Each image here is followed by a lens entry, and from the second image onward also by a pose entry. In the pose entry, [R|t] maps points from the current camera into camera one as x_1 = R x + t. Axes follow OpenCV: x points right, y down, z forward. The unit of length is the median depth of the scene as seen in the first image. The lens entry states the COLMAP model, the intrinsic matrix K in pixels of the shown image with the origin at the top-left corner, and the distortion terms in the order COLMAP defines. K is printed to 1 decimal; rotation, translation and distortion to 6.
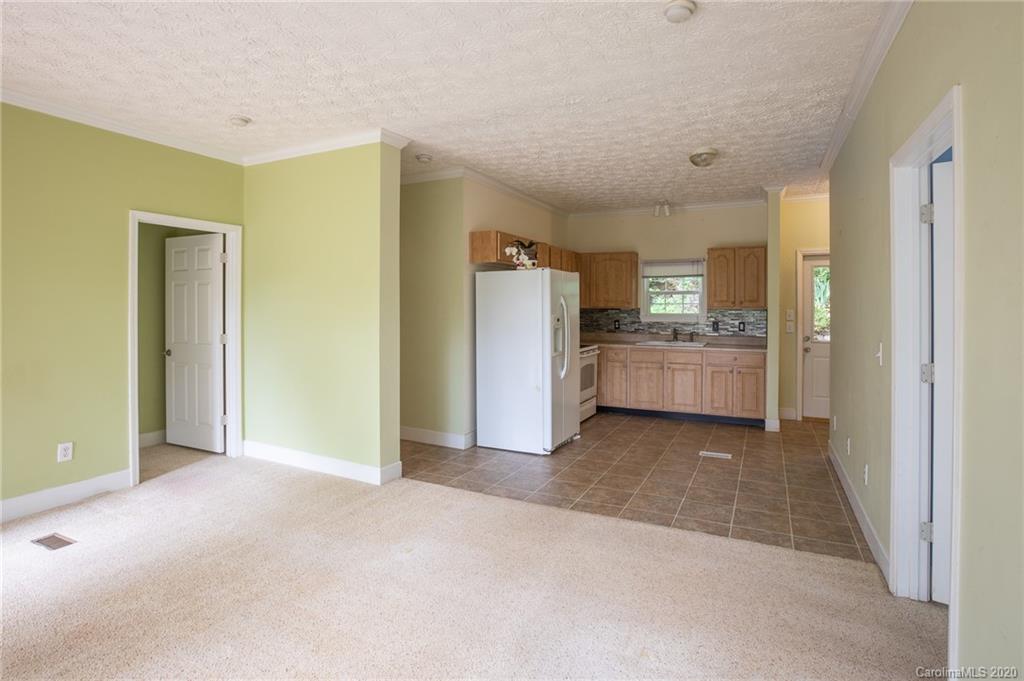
lens RADIAL K [[506.8, 0, 522.1], [0, 506.8, 312.9], [0, 0, 1]] dist [-0.051596, 0.000282]
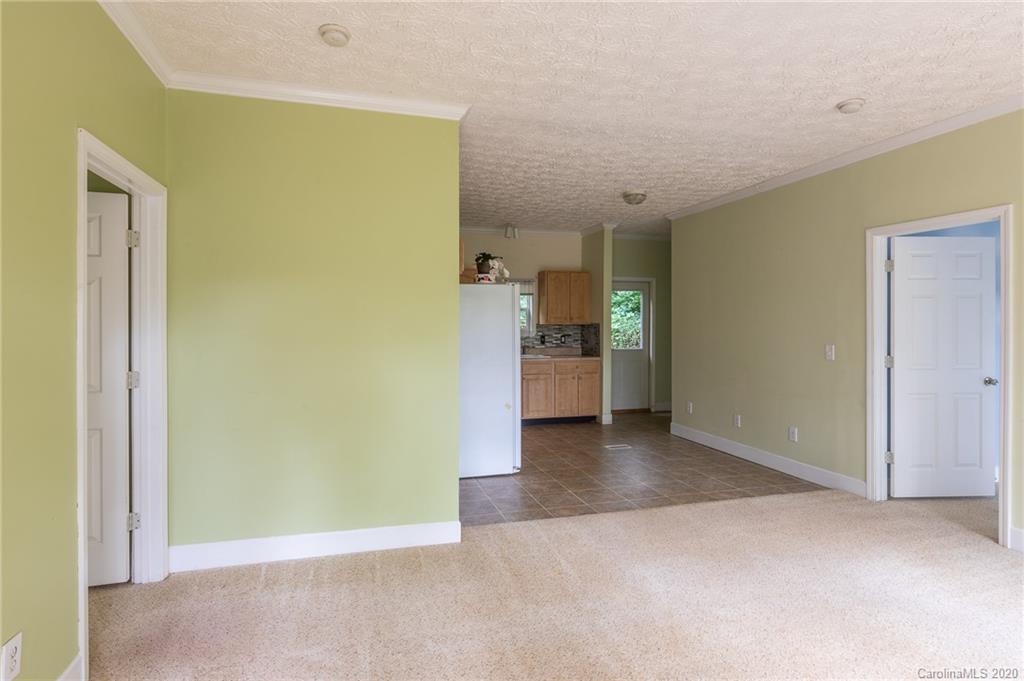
lens RADIAL K [[514.1, 0, 505.2], [0, 514.1, 330.3], [0, 0, 1]] dist [0.000228, 0.000014]
pose [[0.755623, -0.012350, 0.654890, -0.463488], [0.010122, 0.999923, 0.007178, -0.003770], [-0.654929, 0.001205, 0.755690, 0.190748]]
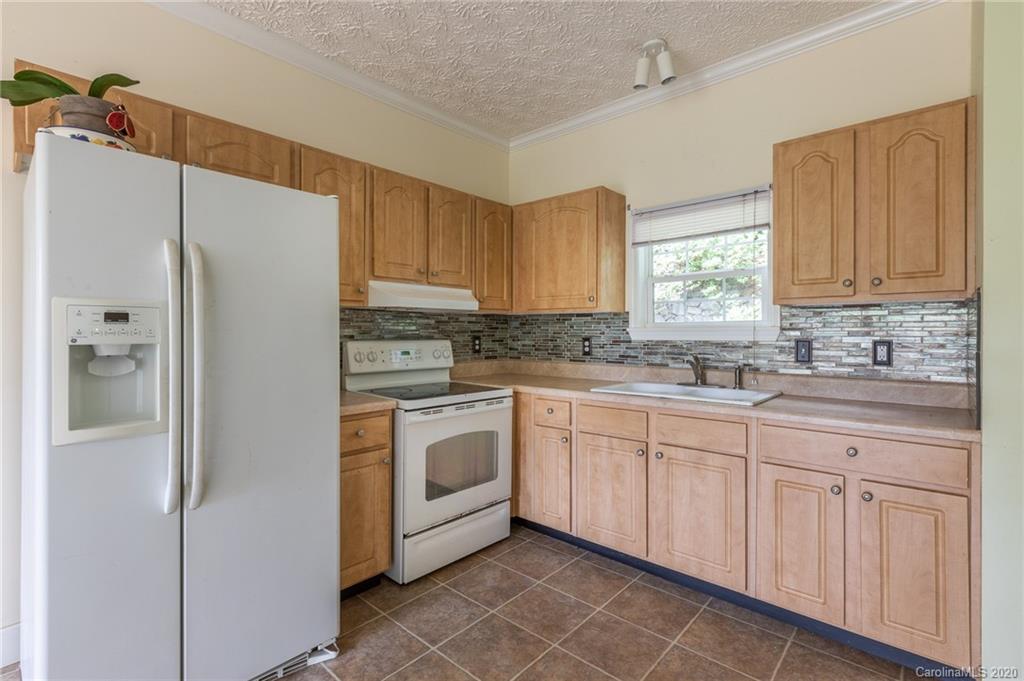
lens RADIAL K [[473.0, 0, 509.6], [0, 473.0, 336.1], [0, 0, 1]] dist [-0.010494, 0.001310]
pose [[0.960714, 0.002958, -0.277526, 0.281399], [-0.004747, 0.999972, -0.005775, 0.019059], [0.277501, 0.006865, 0.960701, 0.615826]]
